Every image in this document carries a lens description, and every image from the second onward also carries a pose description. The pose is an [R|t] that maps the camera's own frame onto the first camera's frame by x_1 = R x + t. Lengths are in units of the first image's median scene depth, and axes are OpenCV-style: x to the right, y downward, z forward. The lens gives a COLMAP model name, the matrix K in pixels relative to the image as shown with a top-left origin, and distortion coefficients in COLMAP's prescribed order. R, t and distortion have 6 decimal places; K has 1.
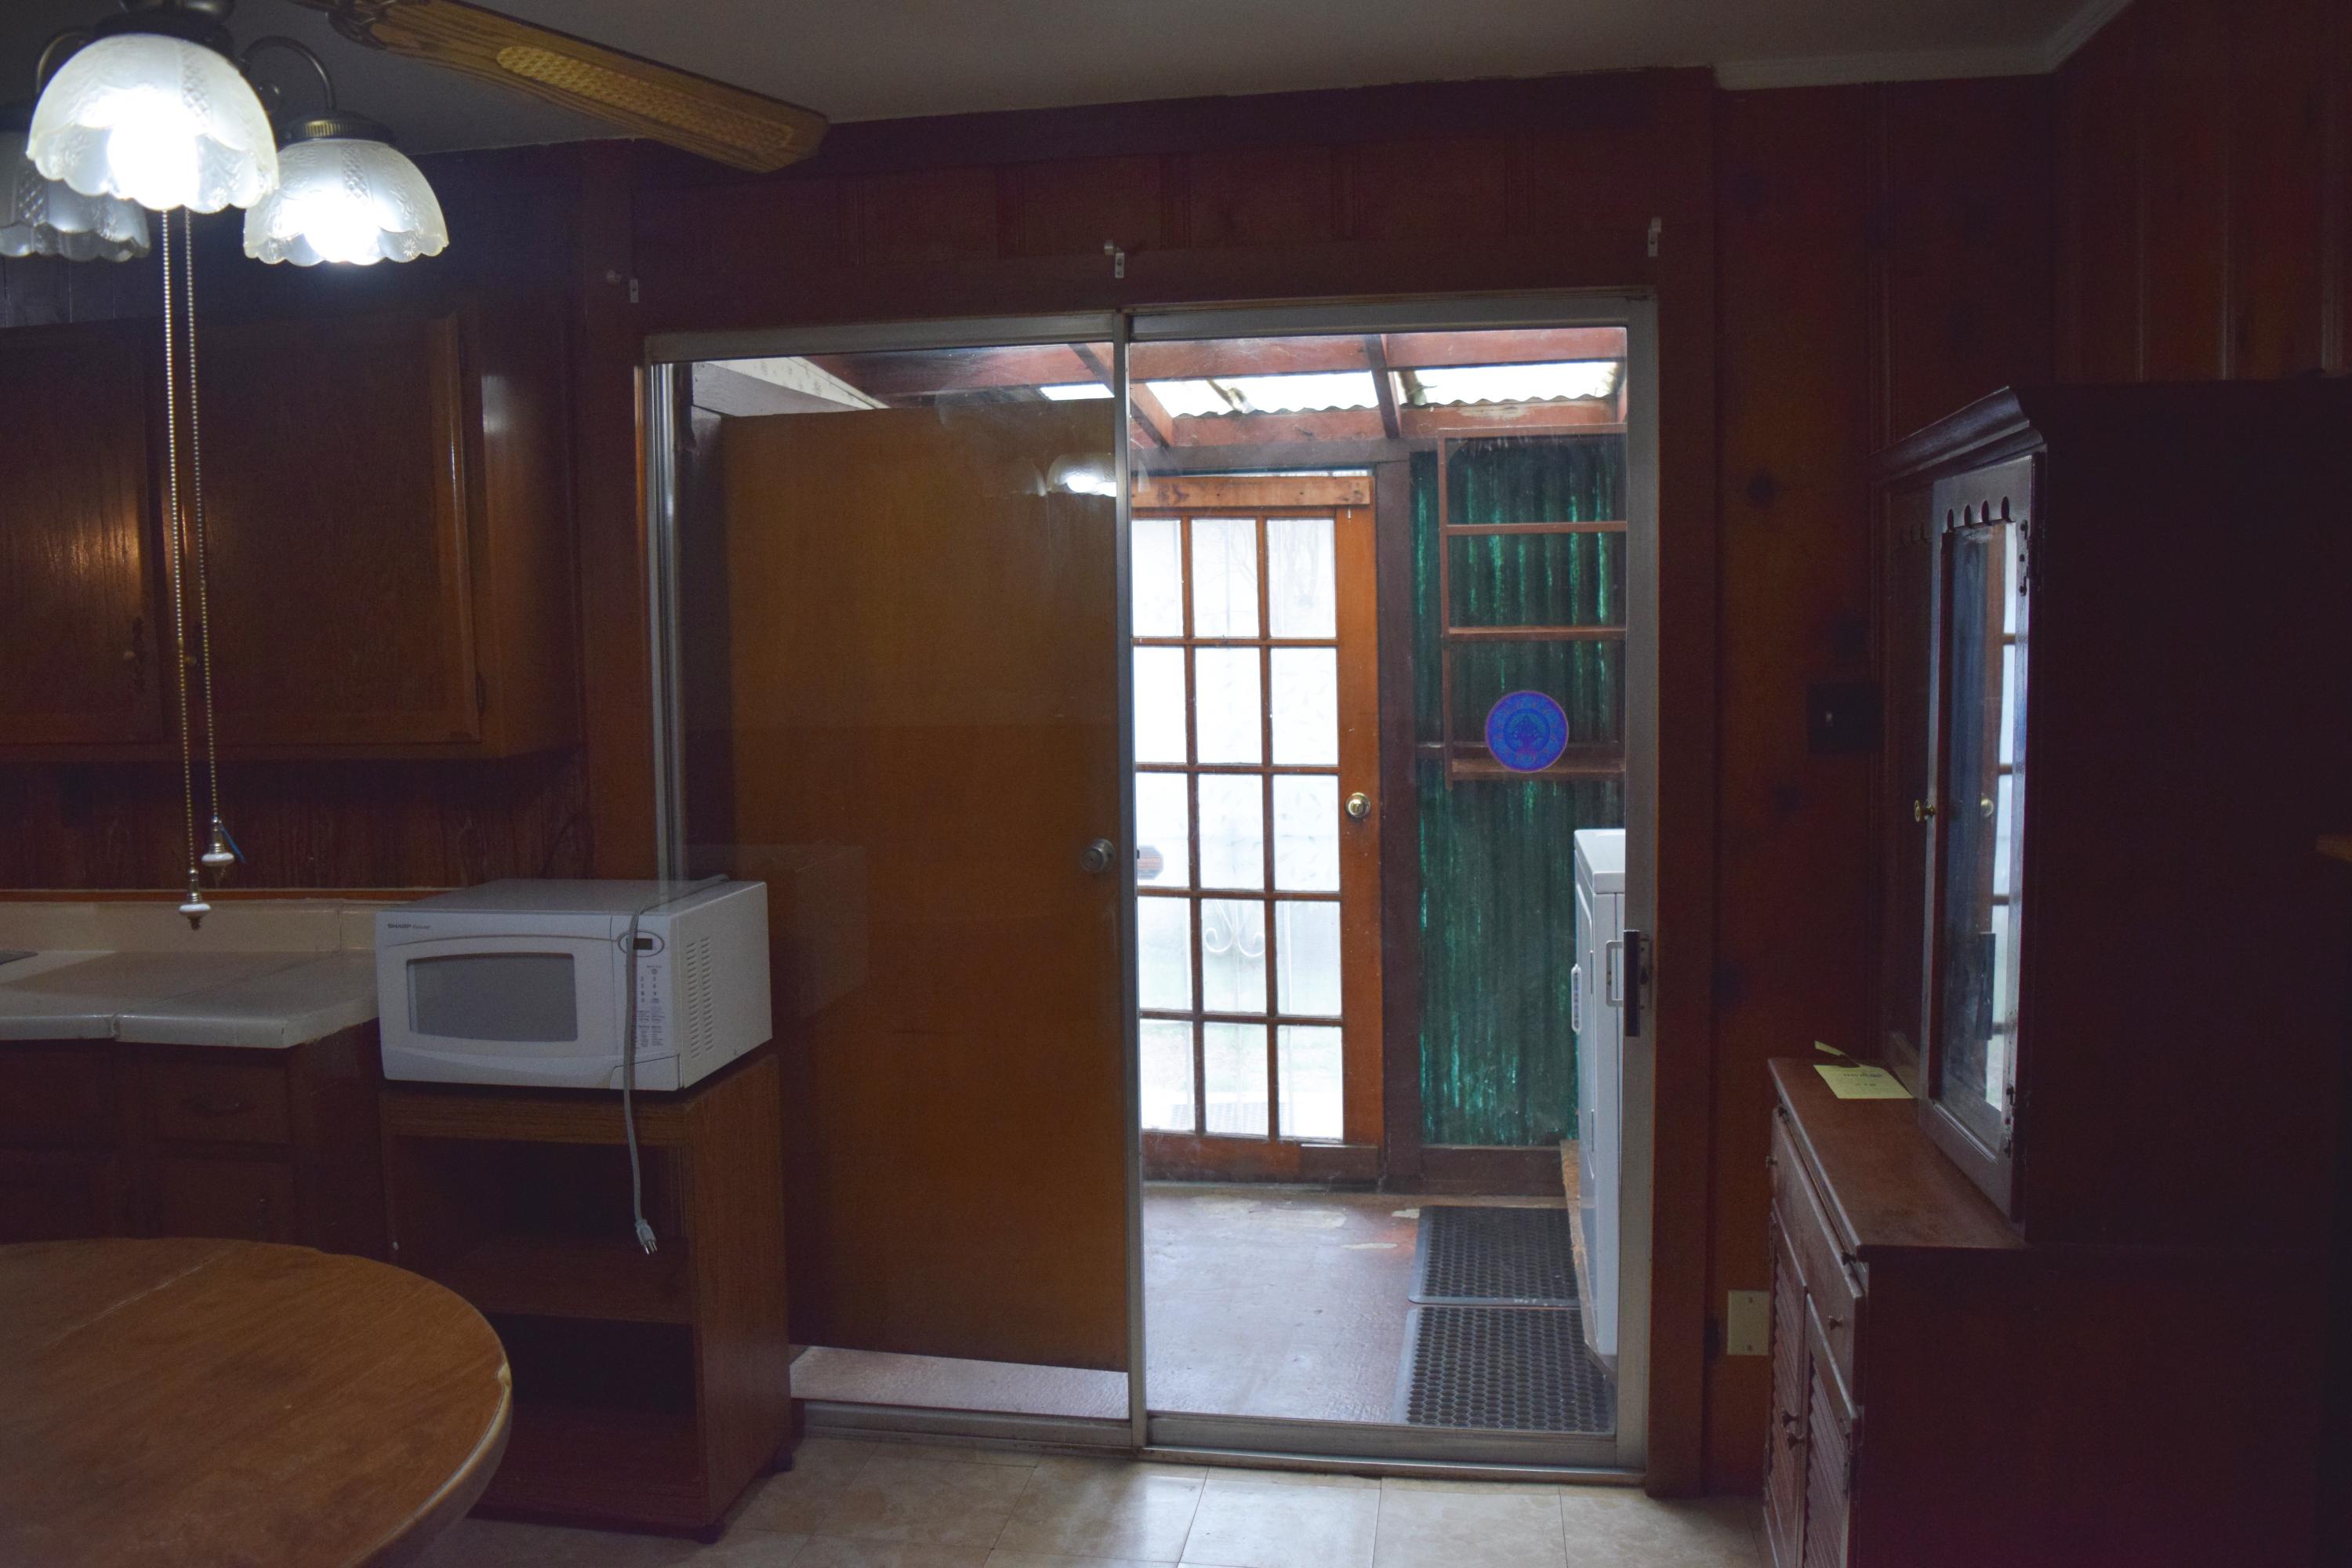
lens RADIAL K [[1867.1, 0, 1177.0], [0, 1867.1, 778.0], [0, 0, 1]] dist [-0.092869, 0.005897]
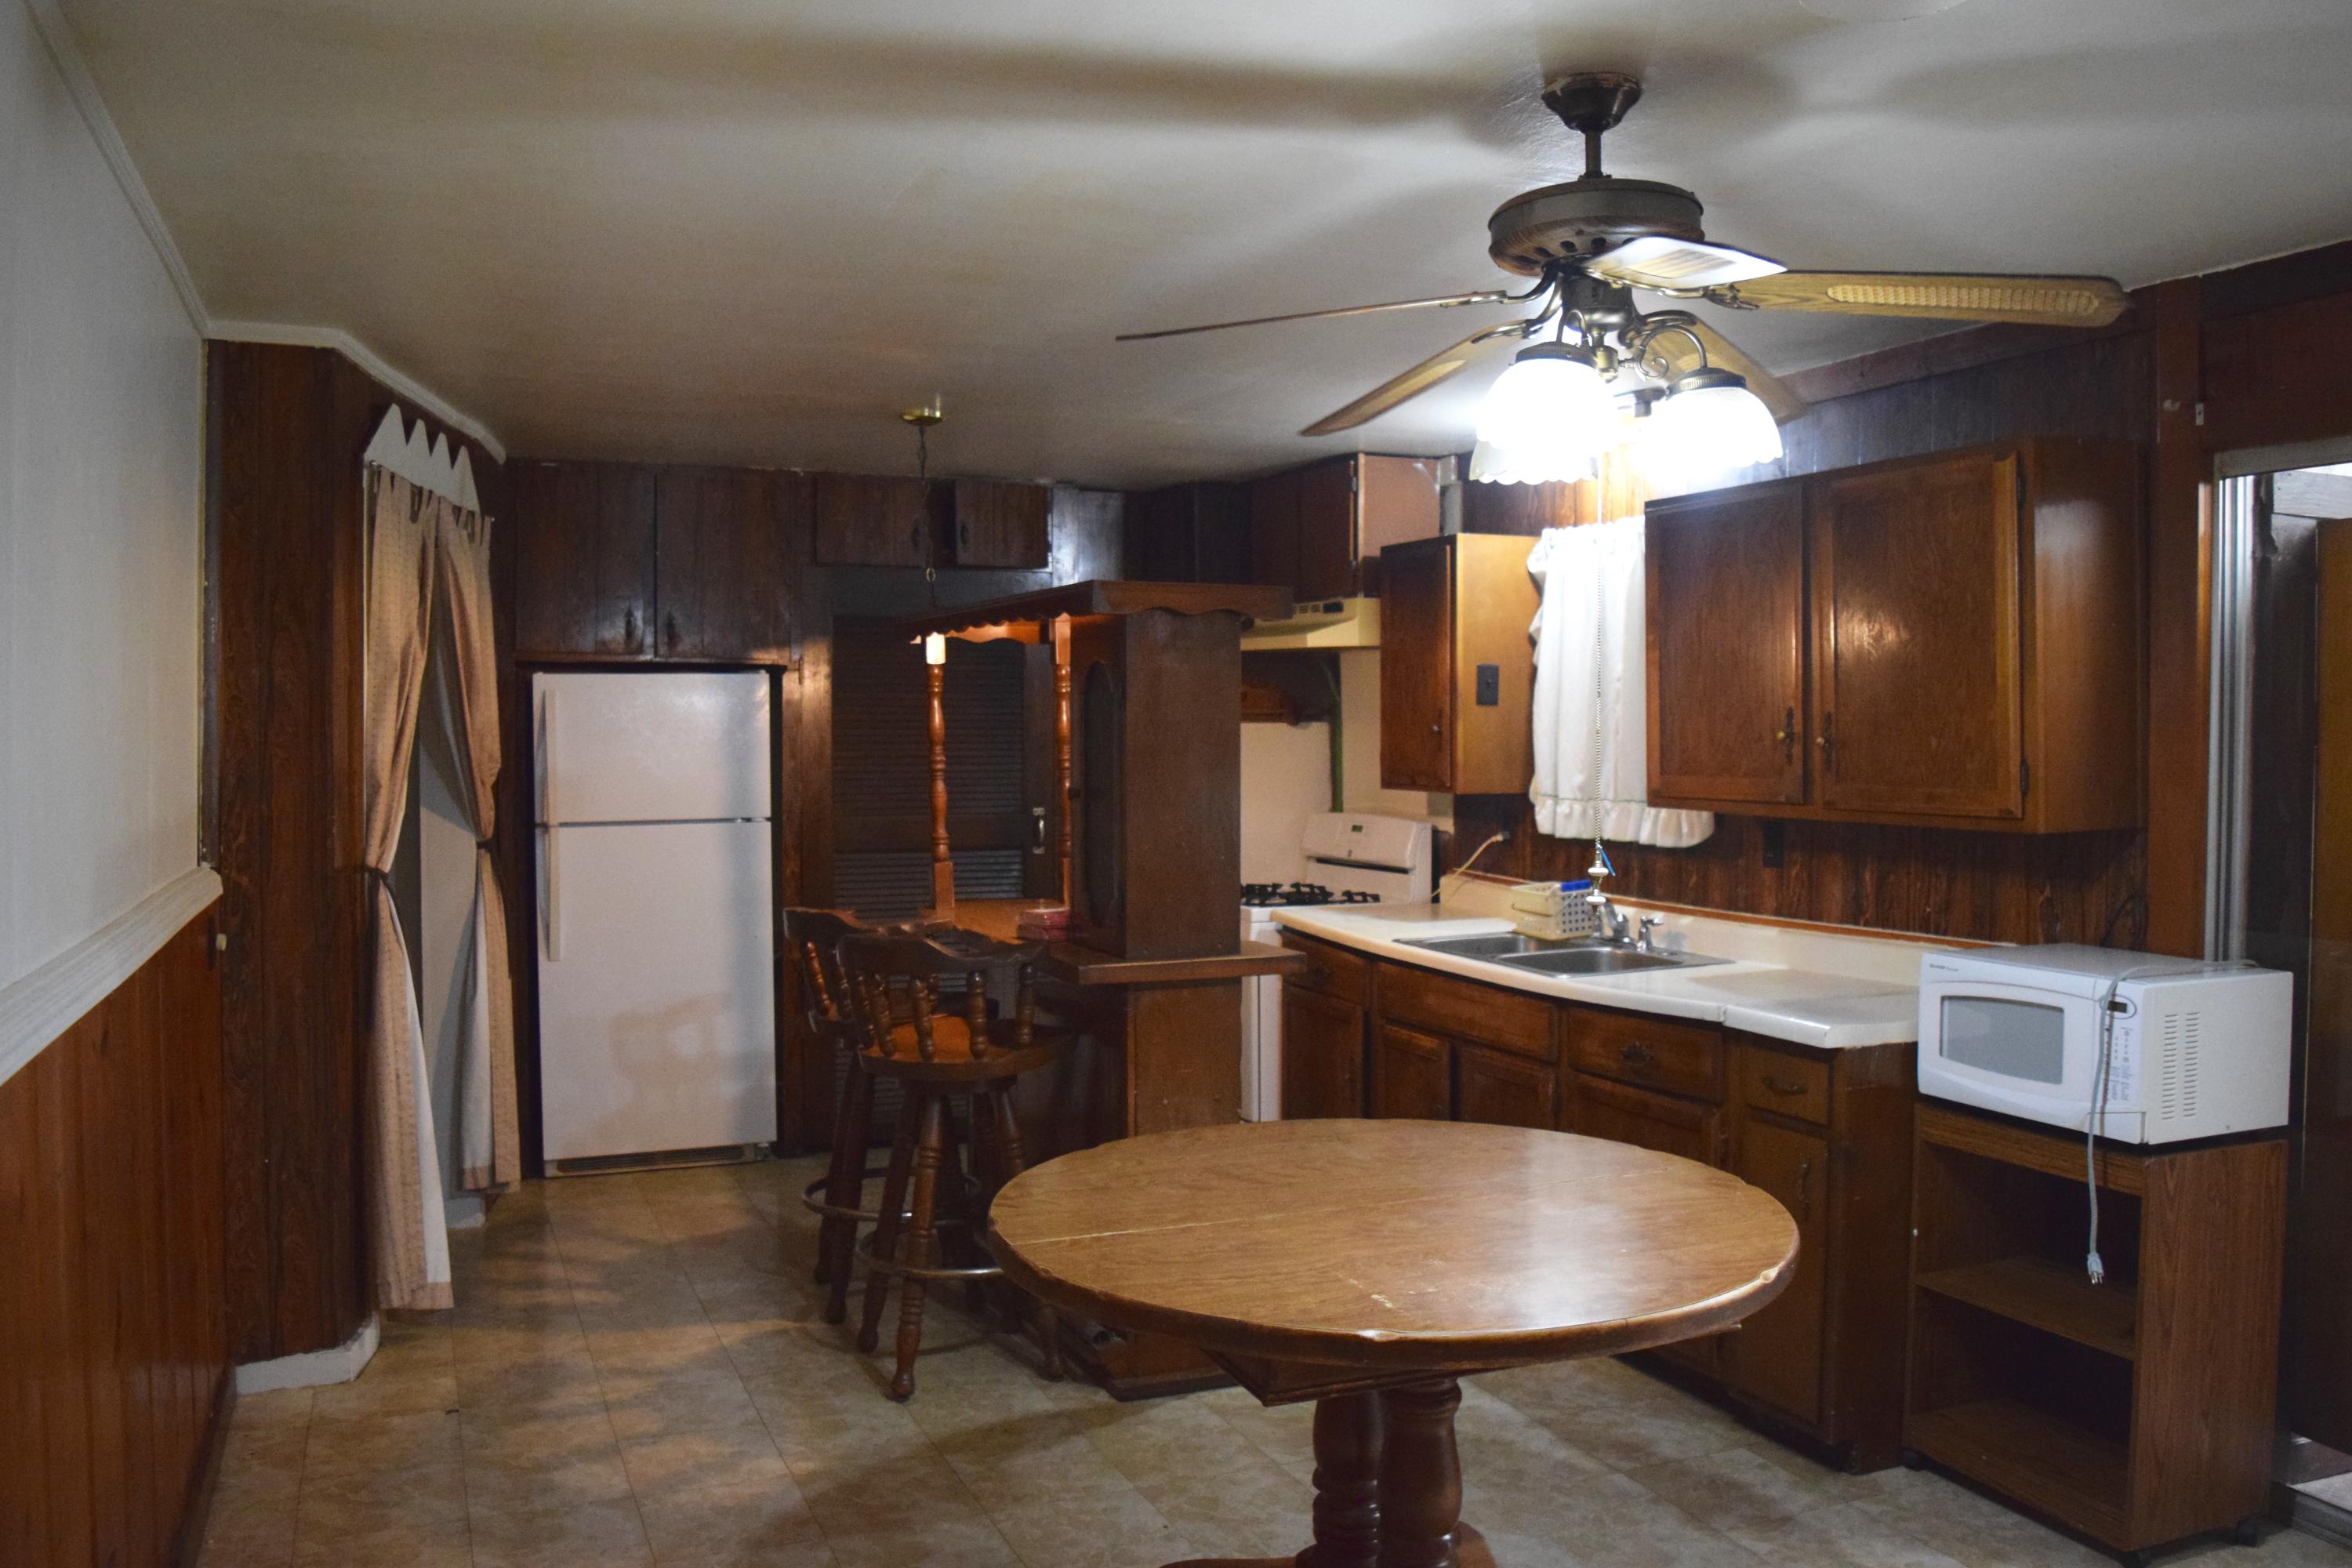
lens RADIAL K [[1849.4, 0, 1169.0], [0, 1849.4, 773.5], [0, 0, 1]] dist [-0.095942, 0.023057]
pose [[0.539910, 0.042270, -0.840661, 0.300369], [-0.080787, 0.996730, -0.001767, -0.002639], [0.837837, 0.068868, 0.541560, -0.077126]]
